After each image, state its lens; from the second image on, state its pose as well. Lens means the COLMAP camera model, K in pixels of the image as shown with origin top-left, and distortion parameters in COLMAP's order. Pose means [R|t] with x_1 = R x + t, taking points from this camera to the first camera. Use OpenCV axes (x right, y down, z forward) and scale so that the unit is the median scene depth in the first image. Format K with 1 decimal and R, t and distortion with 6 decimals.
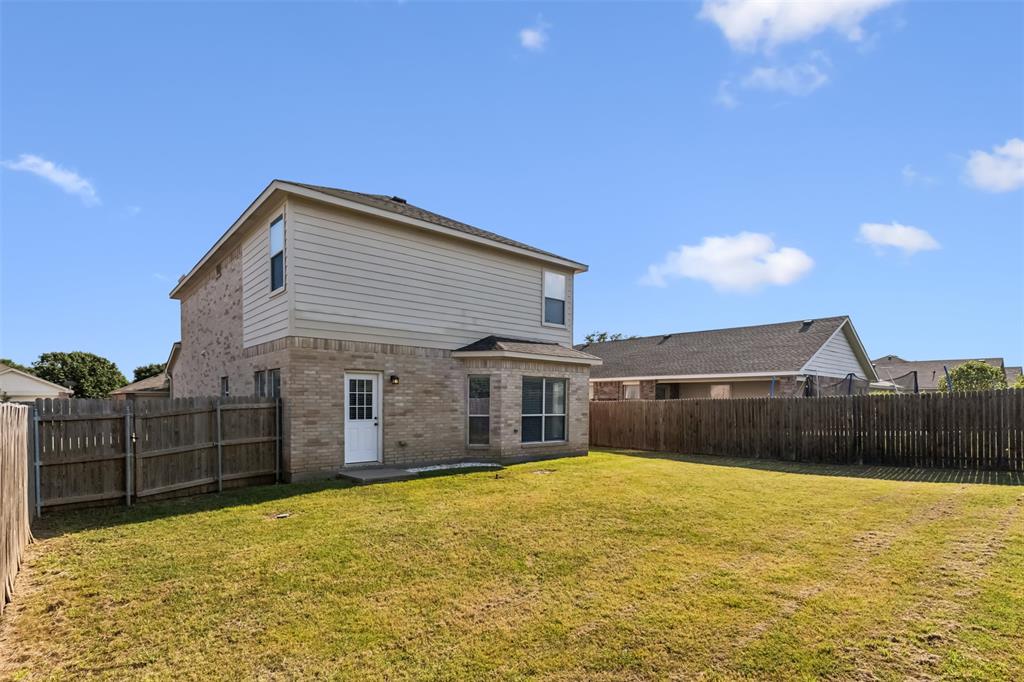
lens RADIAL K [[502.1, 0, 516.4], [0, 502.1, 412.1], [0, 0, 1]] dist [0.001615, -0.000158]
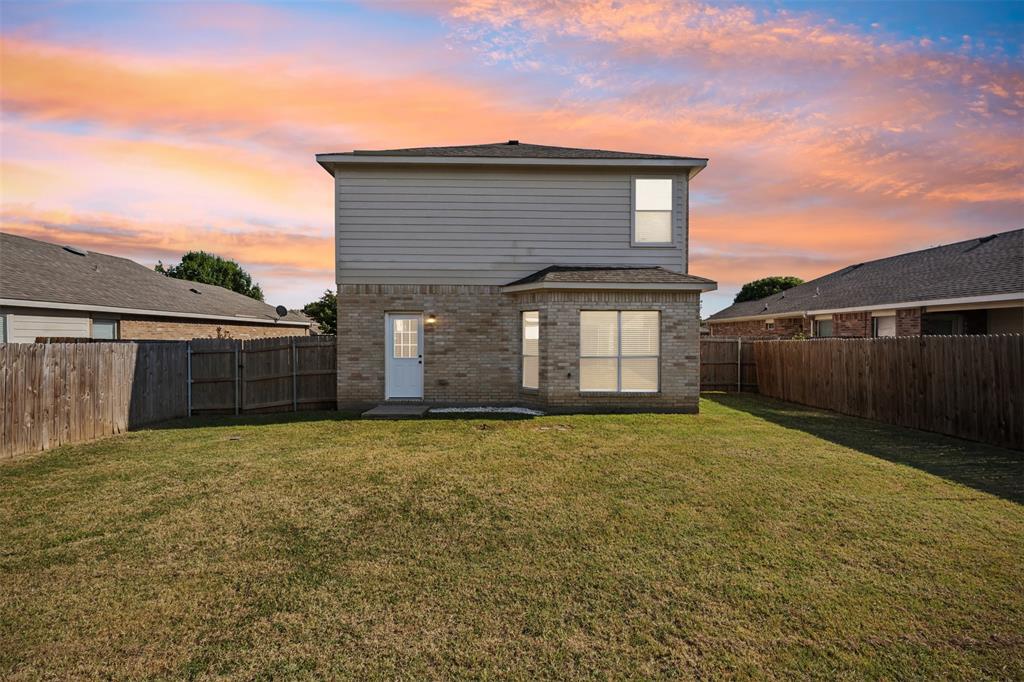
lens RADIAL K [[451.1, 0, 512.0], [0, 451.1, 341.0], [0, 0, 1]] dist [-0.001824, -0.000542]
pose [[0.763348, 0.001803, -0.645986, 0.429189], [-0.014166, 0.999802, -0.013948, -0.008622], [0.645833, 0.019798, 0.763222, 0.370314]]
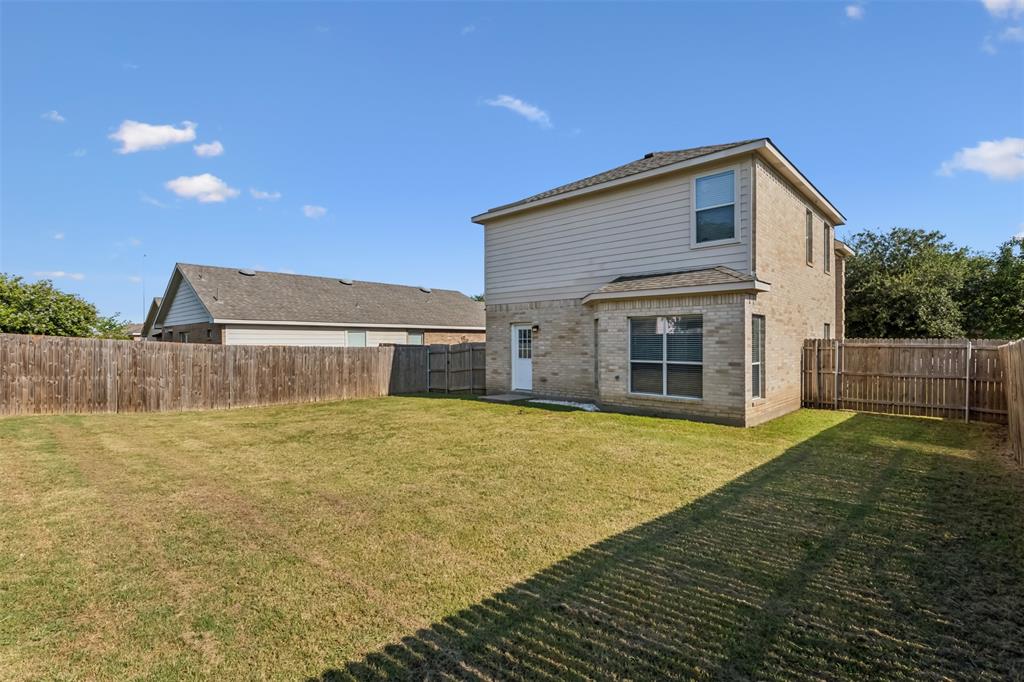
lens RADIAL K [[466.2, 0, 516.8], [0, 466.2, 342.2], [0, 0, 1]] dist [-0.000293, -0.000374]
pose [[0.109044, -0.004935, -0.994025, 0.856894], [-0.021107, 0.999751, -0.007279, -0.017773], [0.993813, 0.021774, 0.108913, 0.747827]]
